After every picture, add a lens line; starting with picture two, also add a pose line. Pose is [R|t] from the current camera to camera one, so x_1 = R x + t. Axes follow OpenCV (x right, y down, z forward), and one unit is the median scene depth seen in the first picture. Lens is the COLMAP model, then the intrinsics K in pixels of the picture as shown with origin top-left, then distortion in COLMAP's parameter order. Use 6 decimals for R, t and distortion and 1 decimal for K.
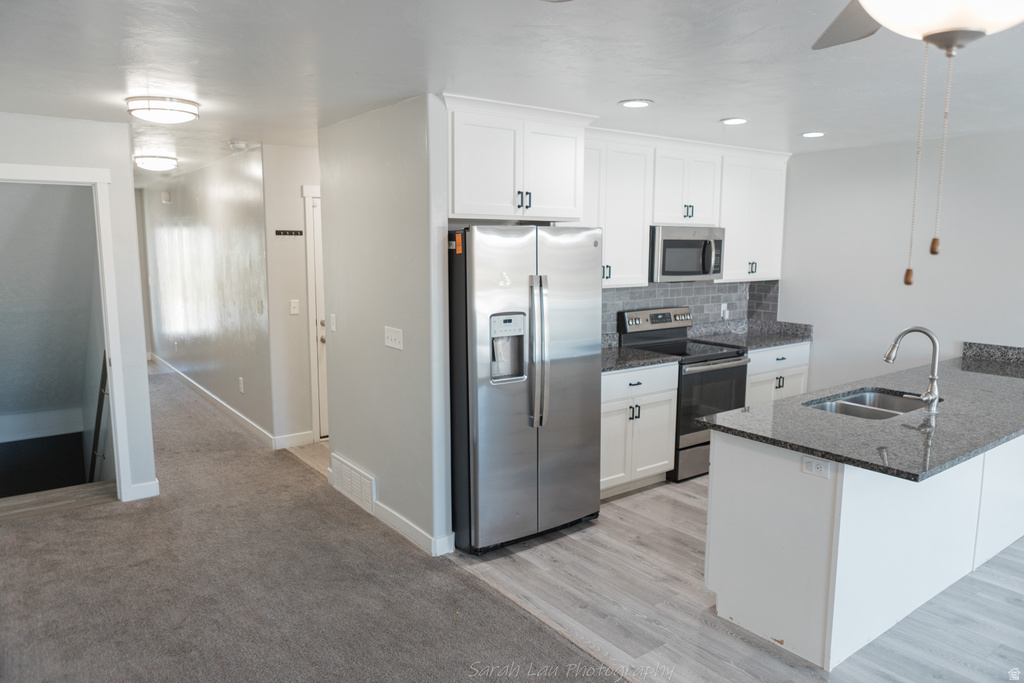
lens RADIAL K [[703.5, 0, 512.0], [0, 703.5, 341.5], [0, 0, 1]] dist [0.000730, -0.000108]
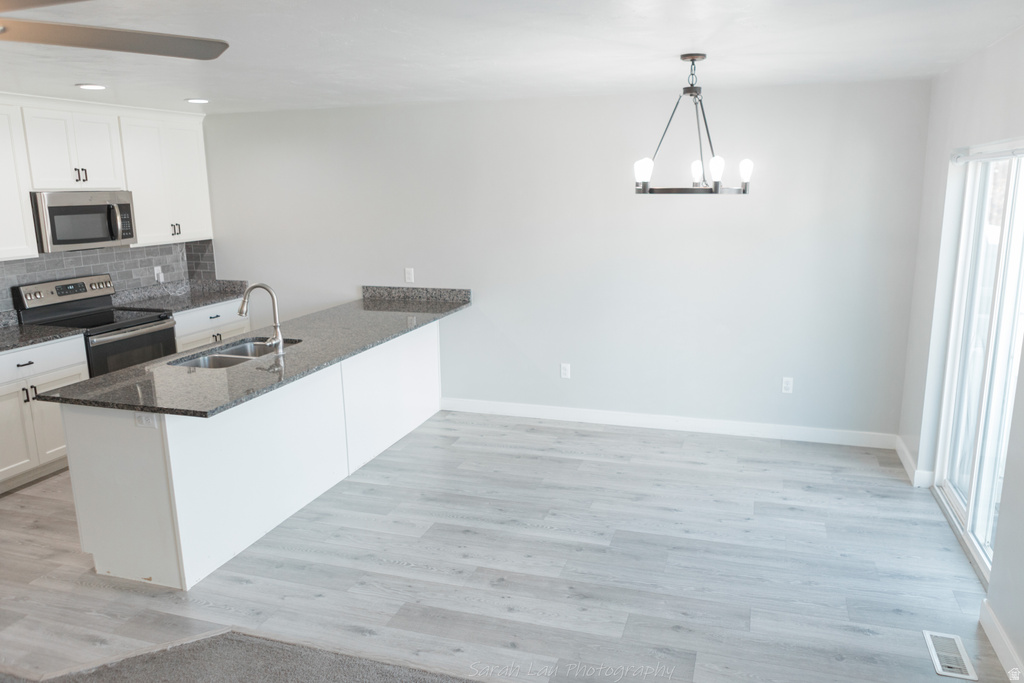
lens RADIAL K [[740.6, 0, 512.0], [0, 740.6, 341.5], [0, 0, 1]] dist [-0.004149, 0.002974]
pose [[0.820821, -0.132713, 0.555555, 0.141378], [0.095960, 0.990849, 0.094919, -0.000935], [-0.563068, -0.024600, 0.826044, -0.157307]]
